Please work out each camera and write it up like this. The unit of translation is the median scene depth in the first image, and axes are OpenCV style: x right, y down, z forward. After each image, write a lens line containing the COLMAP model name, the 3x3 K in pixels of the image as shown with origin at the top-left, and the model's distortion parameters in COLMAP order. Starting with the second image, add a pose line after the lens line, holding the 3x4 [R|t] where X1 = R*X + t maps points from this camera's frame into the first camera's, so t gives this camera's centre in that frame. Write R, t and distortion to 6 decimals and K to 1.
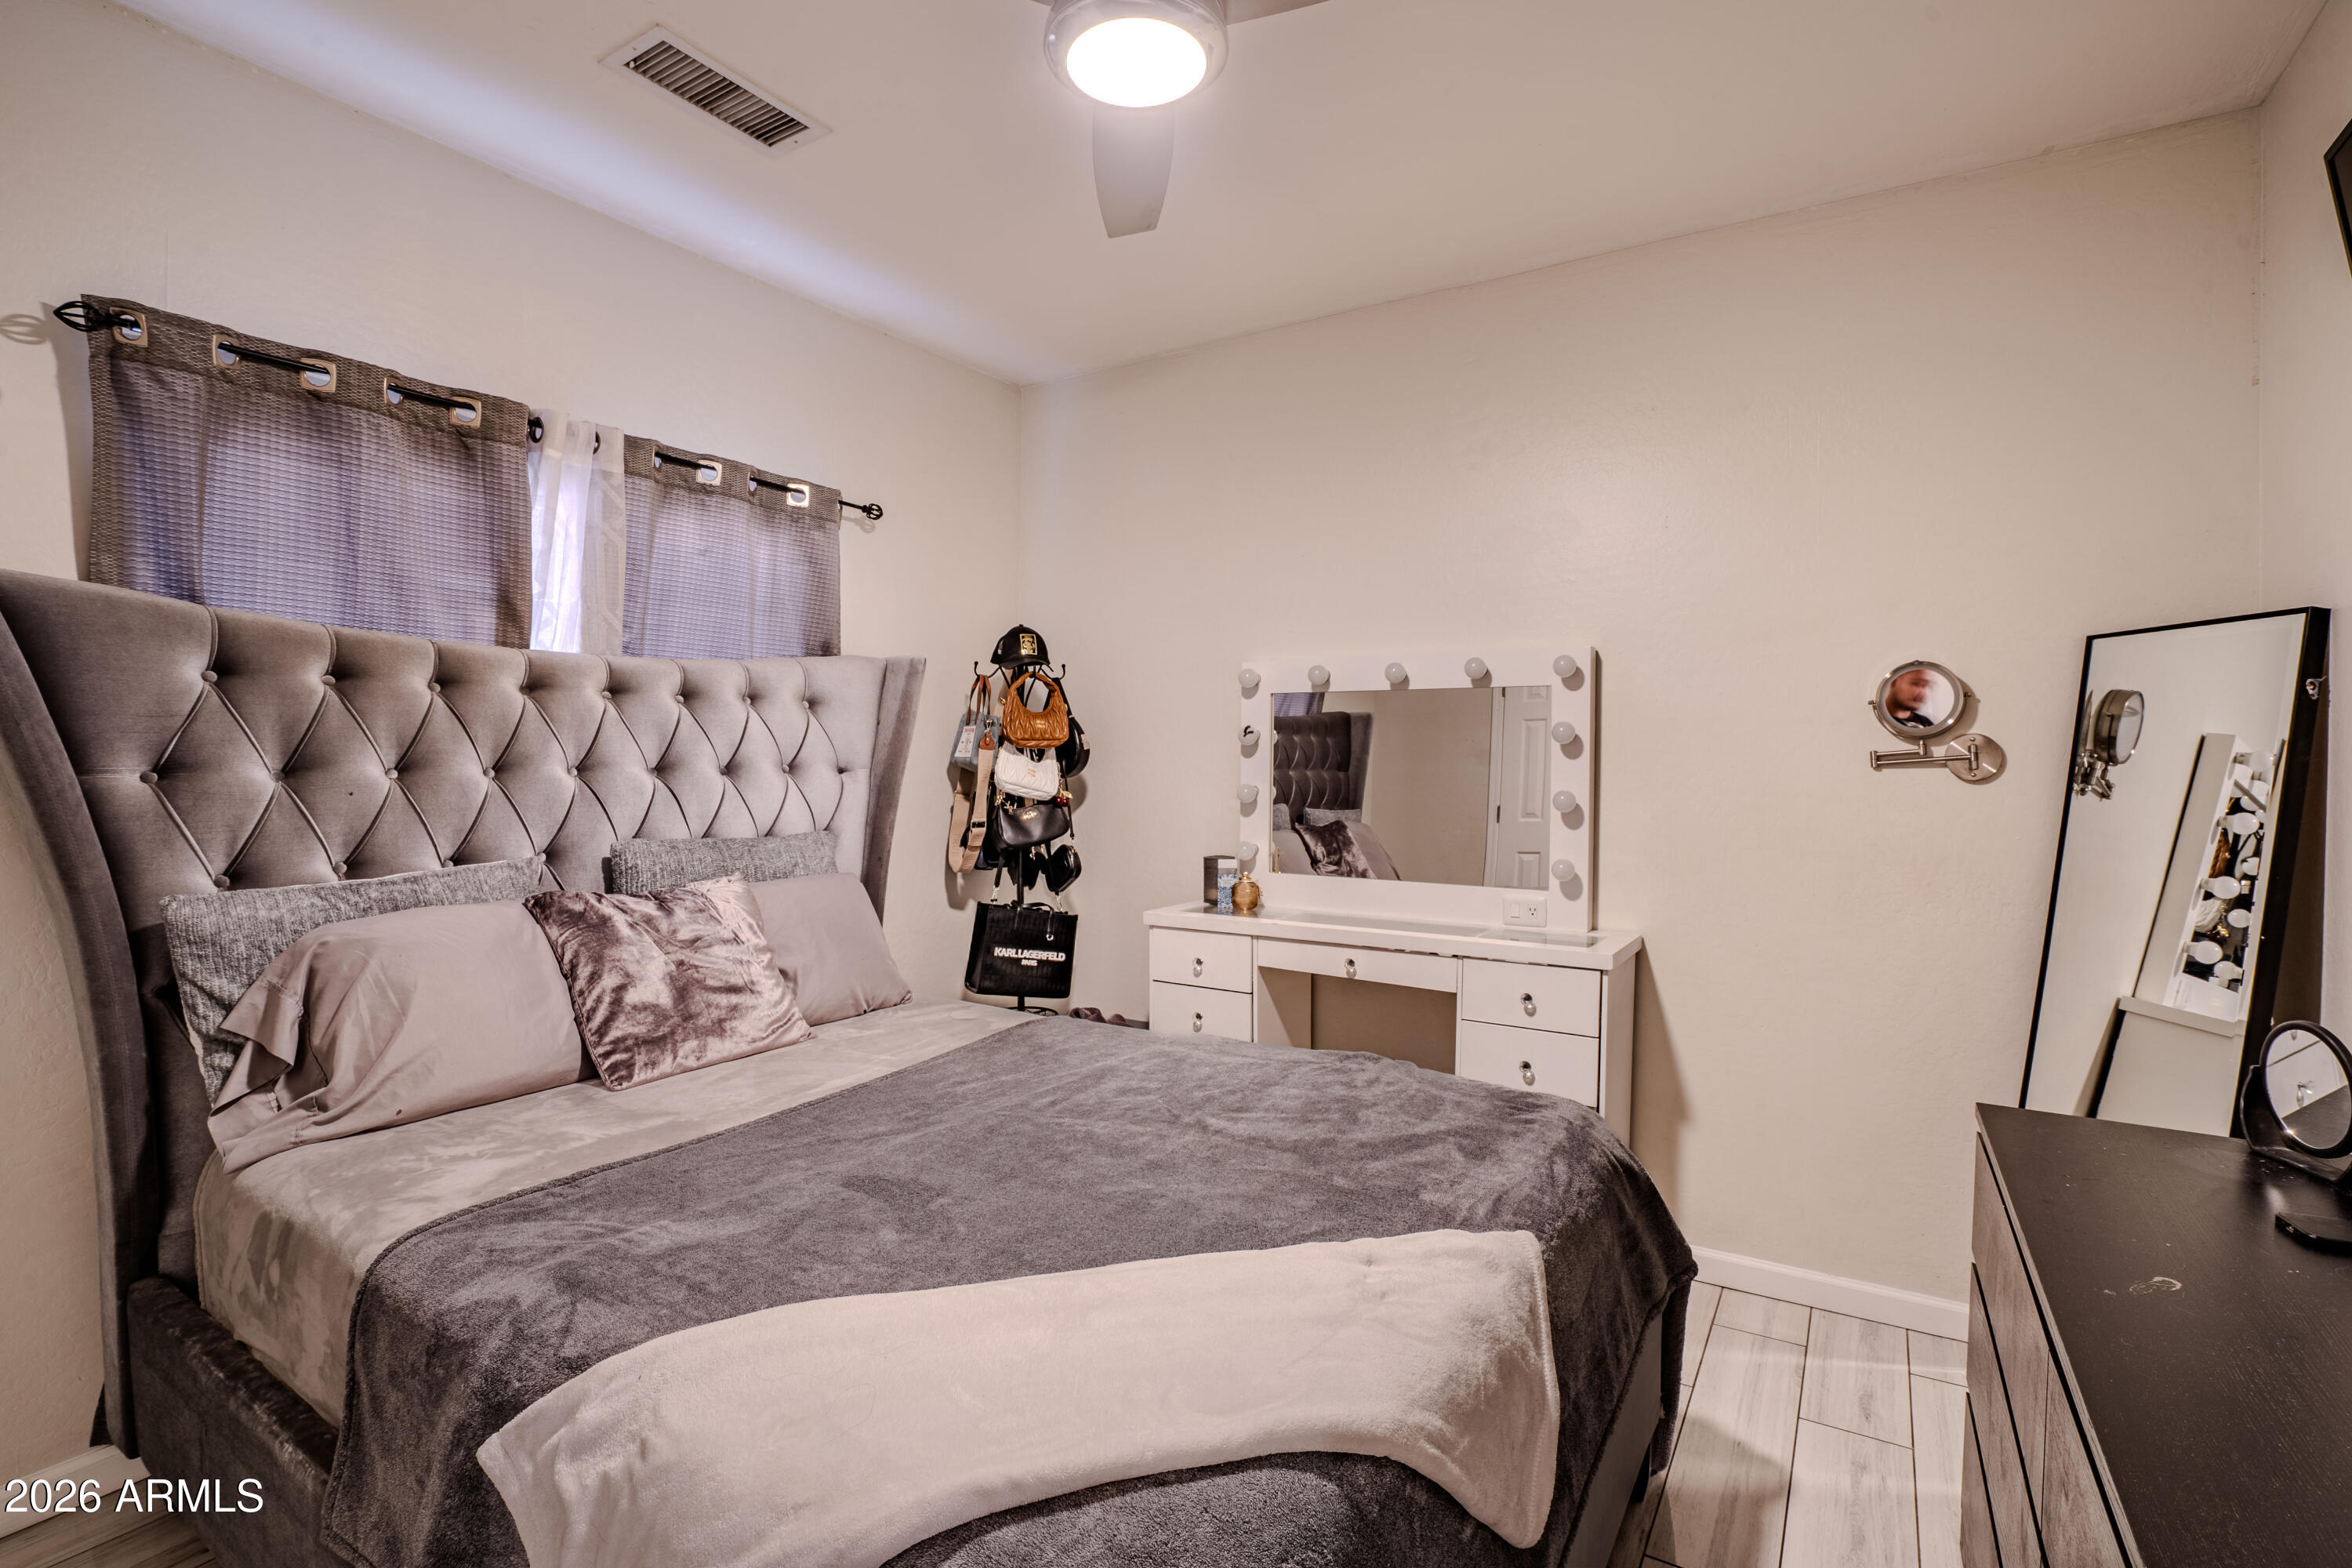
lens RADIAL K [[1090.2, 0, 1179.3], [0, 1090.2, 772.0], [0, 0, 1]] dist [-0.067017, 0.028249]
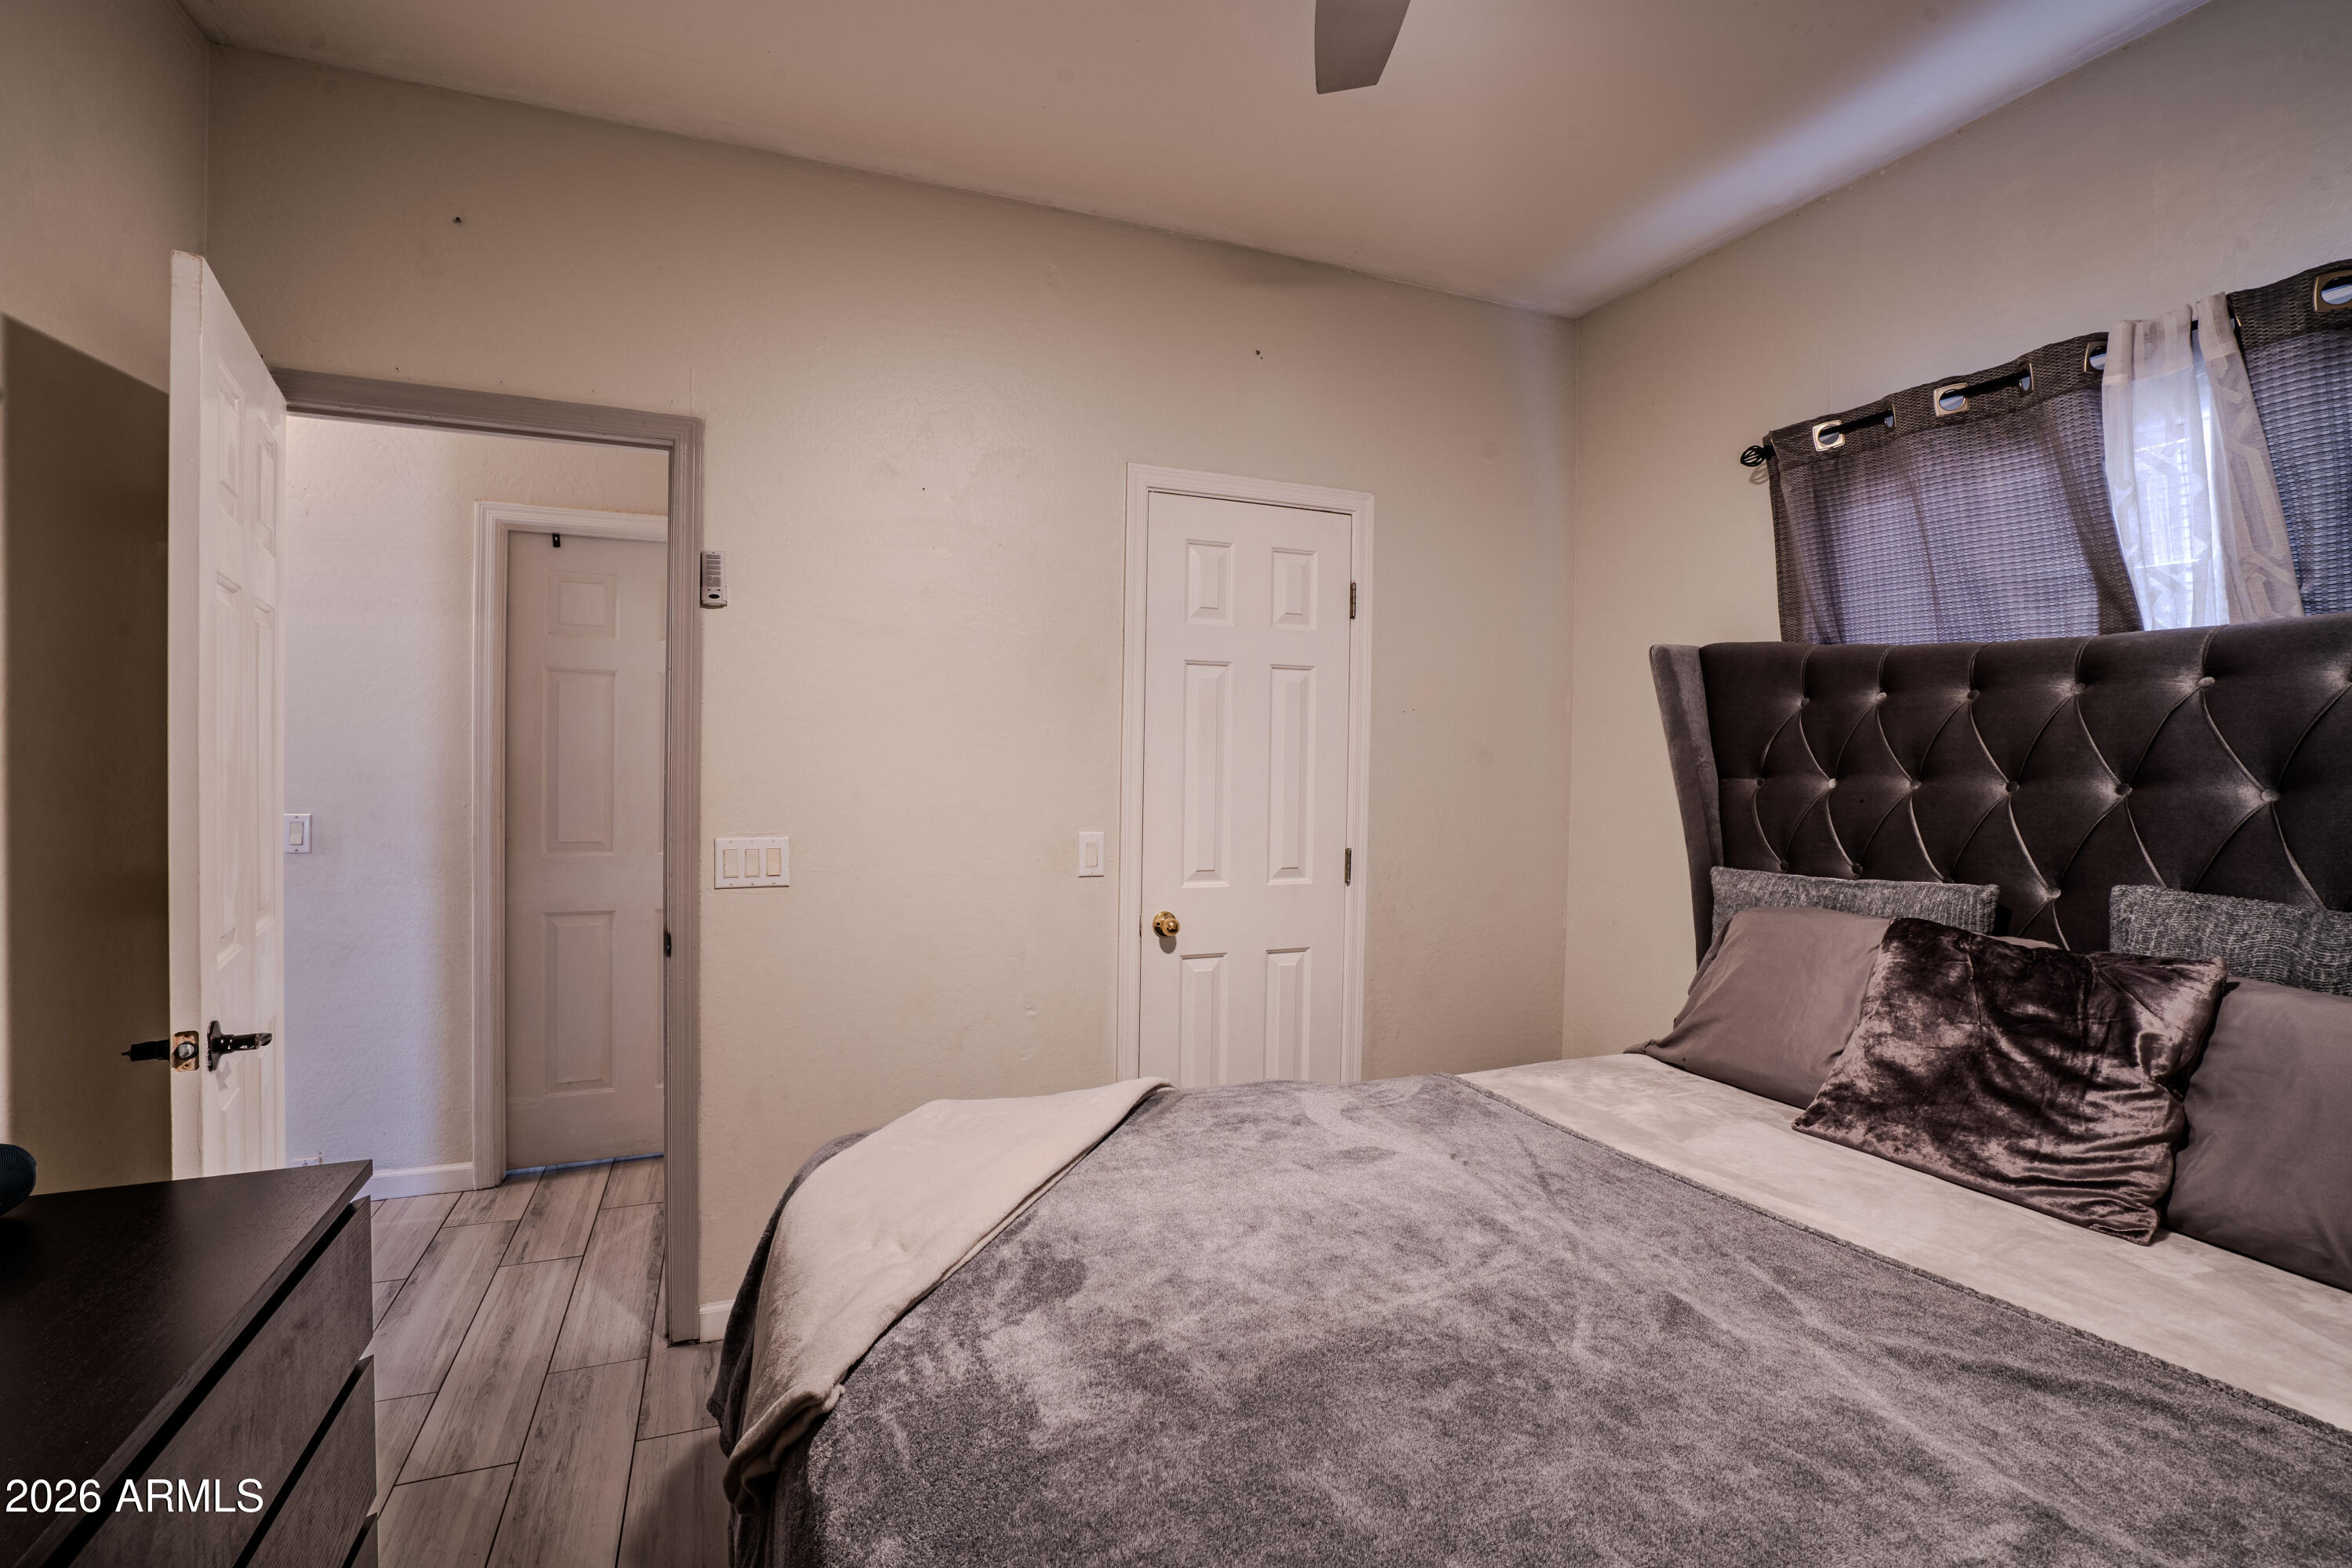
lens RADIAL K [[1090.2, 0, 1179.3], [0, 1090.2, 772.0], [0, 0, 1]] dist [-0.067017, 0.028249]
pose [[-0.572232, -0.002790, -0.820087, 0.519840], [-0.027184, 0.999509, 0.015568, -0.007046], [0.819641, 0.031202, -0.572027, 1.071206]]
